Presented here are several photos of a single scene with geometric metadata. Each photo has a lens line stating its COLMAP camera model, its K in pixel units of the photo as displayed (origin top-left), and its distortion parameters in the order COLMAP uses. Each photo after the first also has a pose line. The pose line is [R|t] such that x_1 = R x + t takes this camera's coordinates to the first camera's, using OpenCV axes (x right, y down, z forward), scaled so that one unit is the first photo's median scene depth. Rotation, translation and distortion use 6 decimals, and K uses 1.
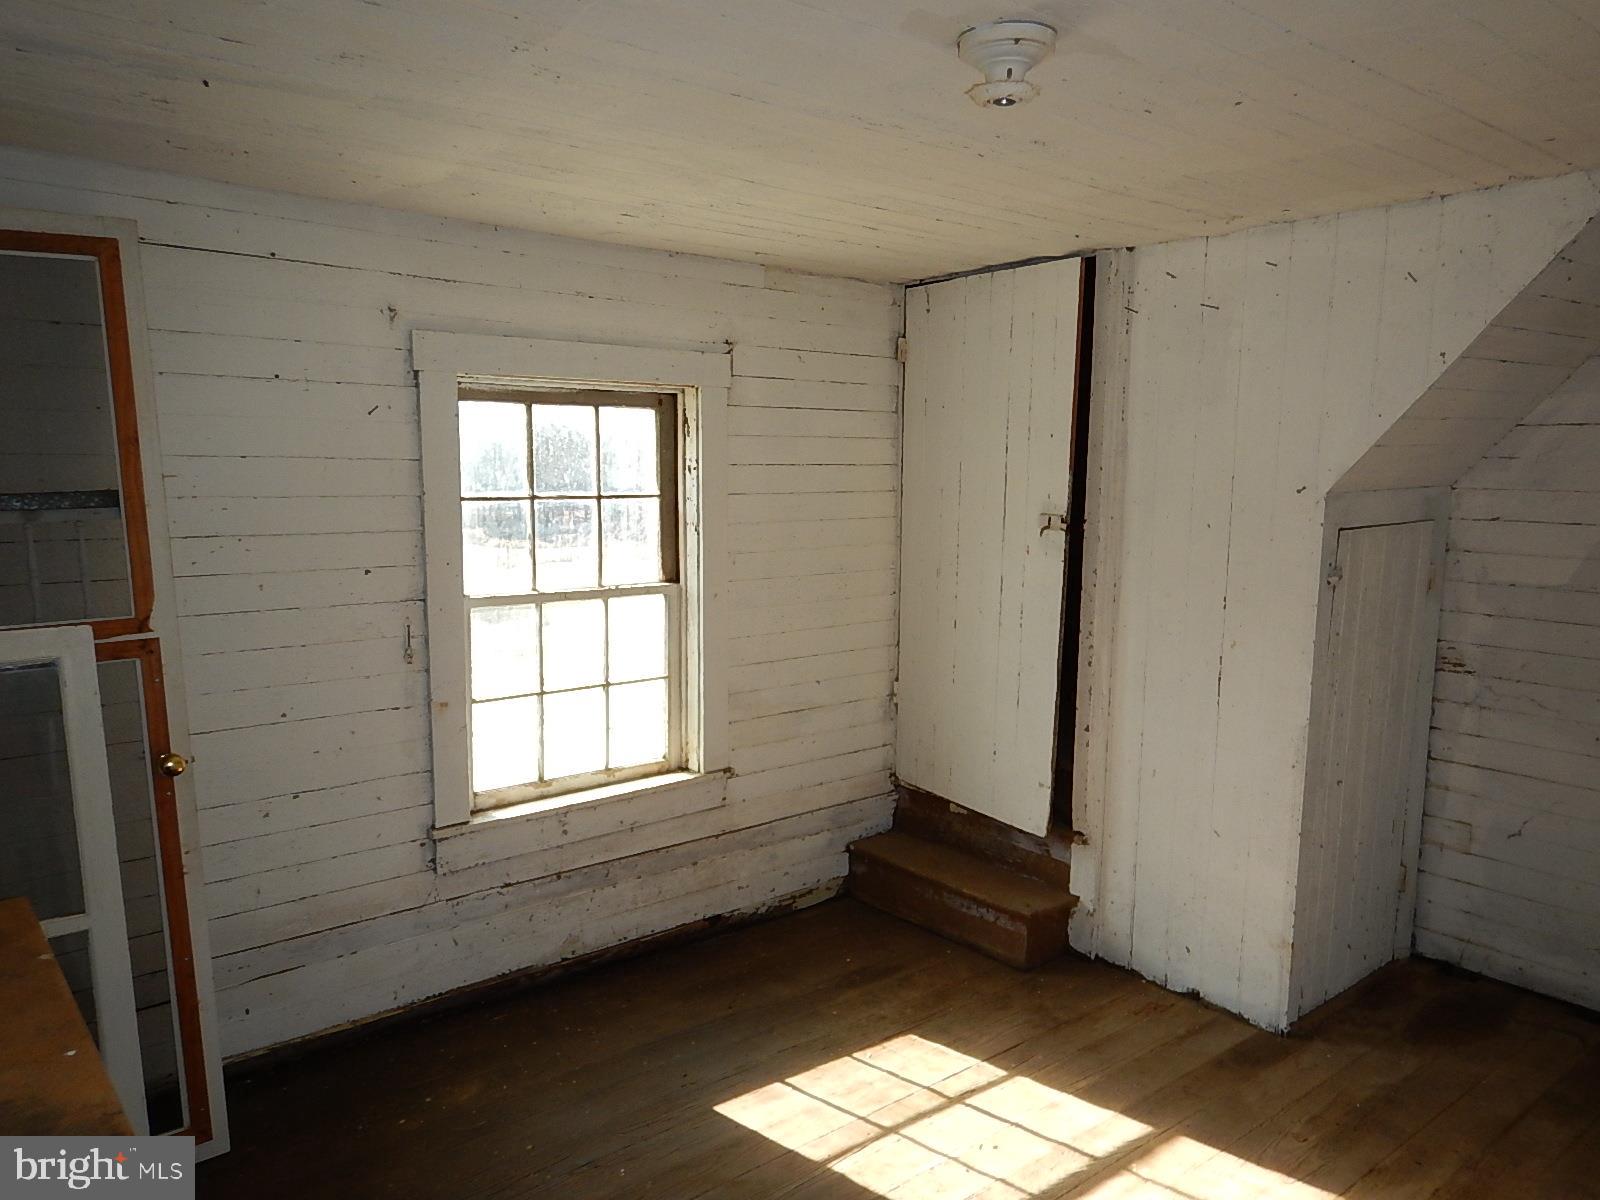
lens RADIAL K [[1141.7, 0, 800.6], [0, 1141.7, 600.5], [0, 0, 1]] dist [0.009292, 0.001120]
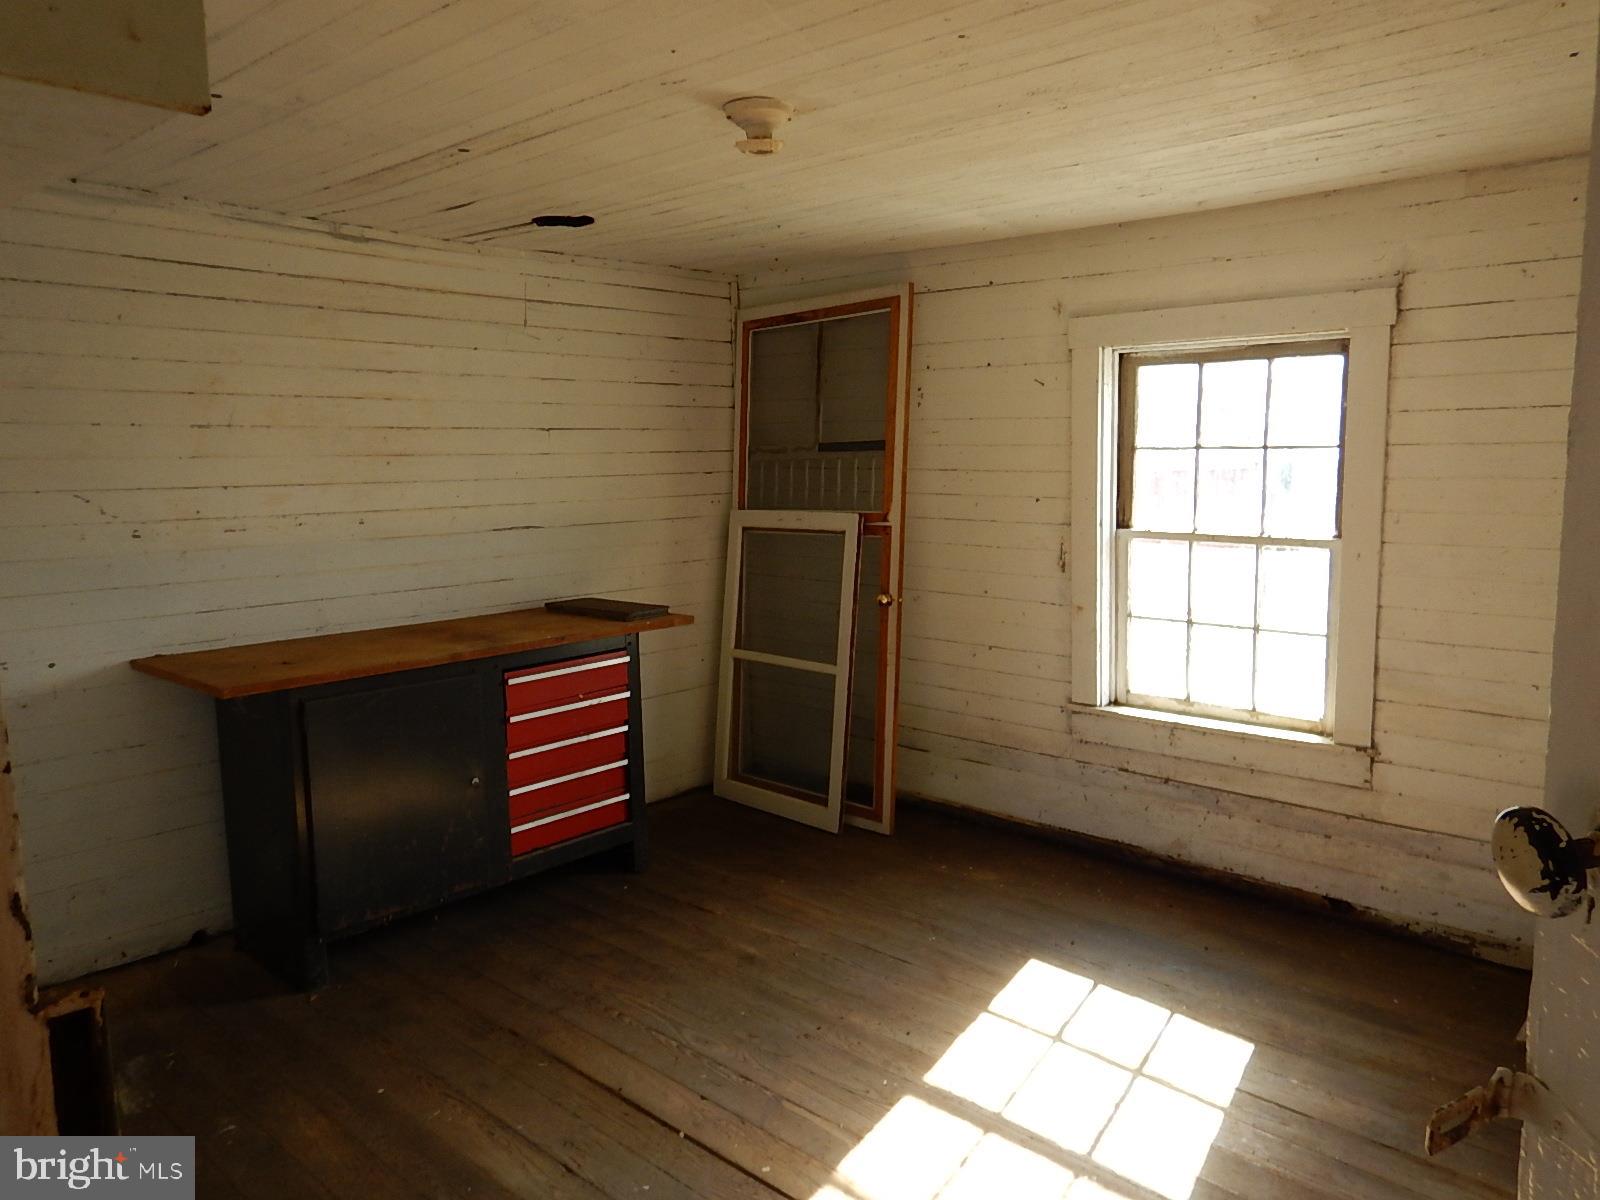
lens RADIAL K [[1141.7, 0, 801.2], [0, 1141.7, 598.7], [0, 0, 1]] dist [0.009292, 0.001120]
pose [[0.144566, 0.129417, -0.980995, 0.819353], [-0.102272, 0.988055, 0.115277, -0.032070], [0.984196, 0.083663, 0.156075, 0.443146]]
